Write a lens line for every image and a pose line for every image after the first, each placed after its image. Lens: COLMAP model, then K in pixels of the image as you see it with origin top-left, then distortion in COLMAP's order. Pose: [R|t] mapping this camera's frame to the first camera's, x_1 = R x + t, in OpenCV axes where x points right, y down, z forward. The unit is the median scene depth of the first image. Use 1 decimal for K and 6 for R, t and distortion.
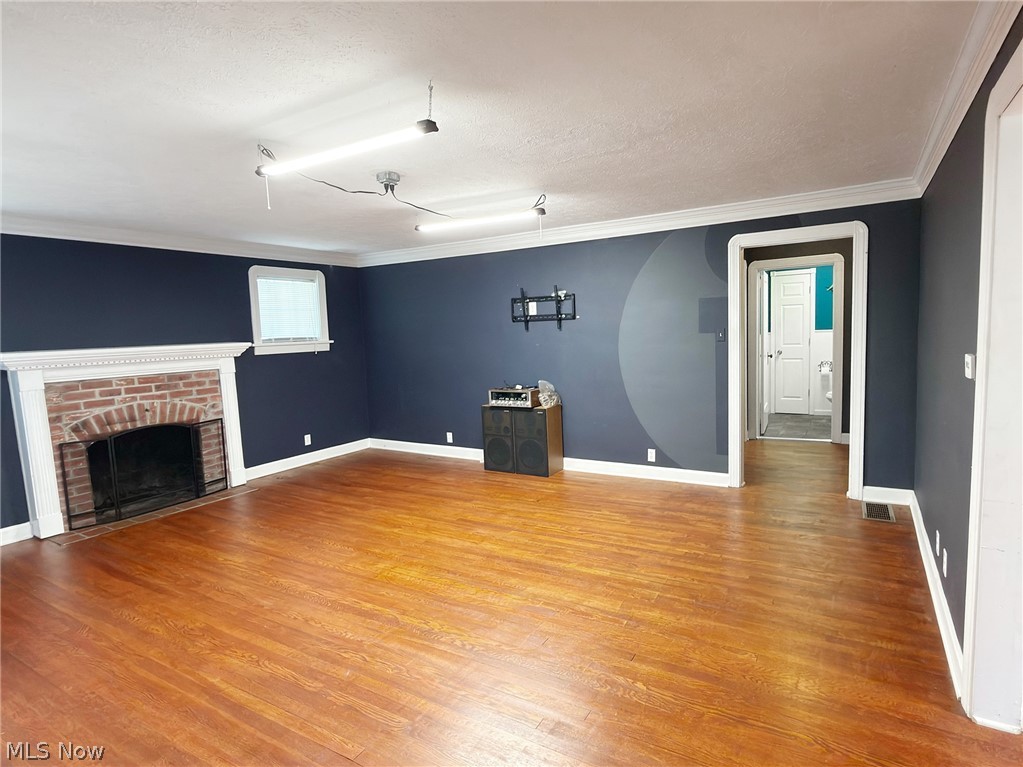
lens RADIAL K [[612.8, 0, 515.5], [0, 612.8, 391.6], [0, 0, 1]] dist [-0.049557, -0.000273]
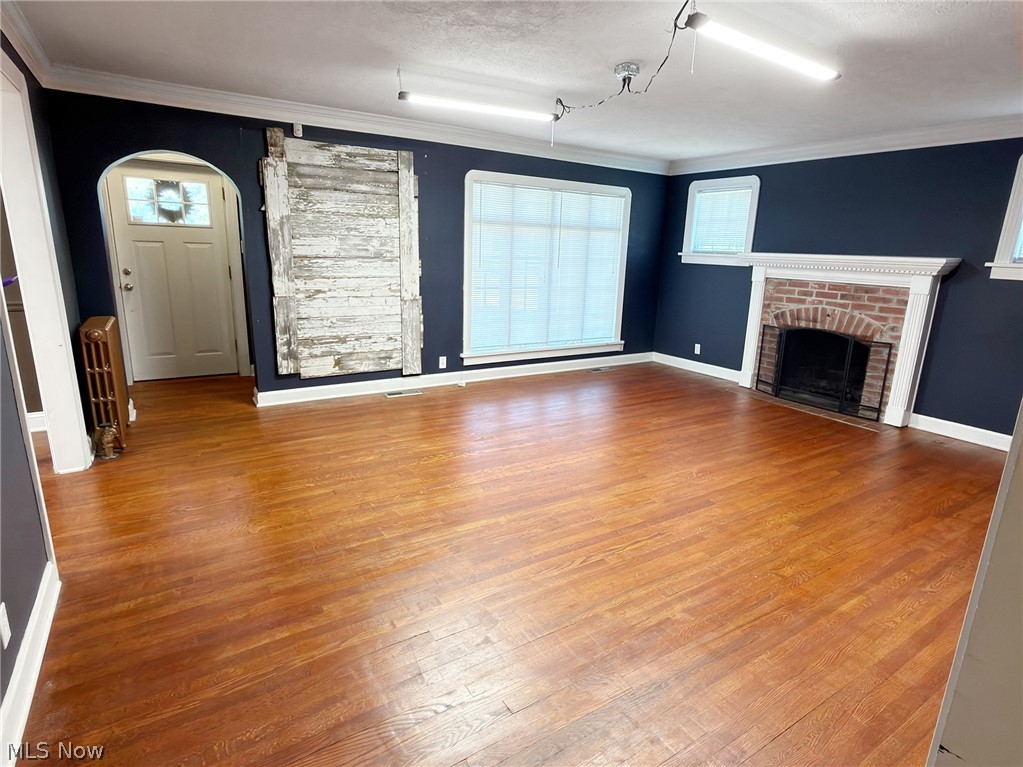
lens RADIAL K [[550.4, 0, 514.2], [0, 550.4, 382.3], [0, 0, 1]] dist [-0.002041, -0.001868]
pose [[-0.474608, 0.234684, -0.848334, 0.524636], [-0.100548, 0.943035, 0.317135, -0.113582], [0.874436, 0.235813, -0.423975, 0.969493]]
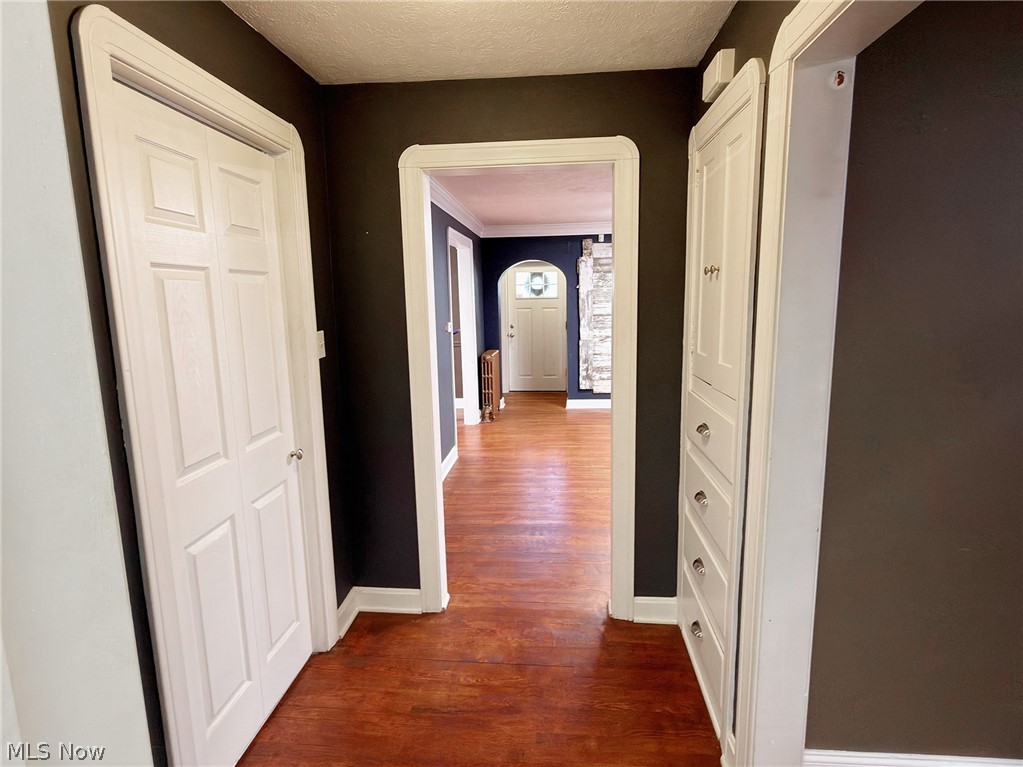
lens RADIAL K [[550.4, 0, 511.0], [0, 550.4, 384.1], [0, 0, 1]] dist [-0.002041, -0.001868]
pose [[-0.910065, 0.119501, -0.396865, 0.672434], [0.014310, 0.966021, 0.258065, -0.186948], [0.414219, 0.229177, -0.880852, 1.450523]]
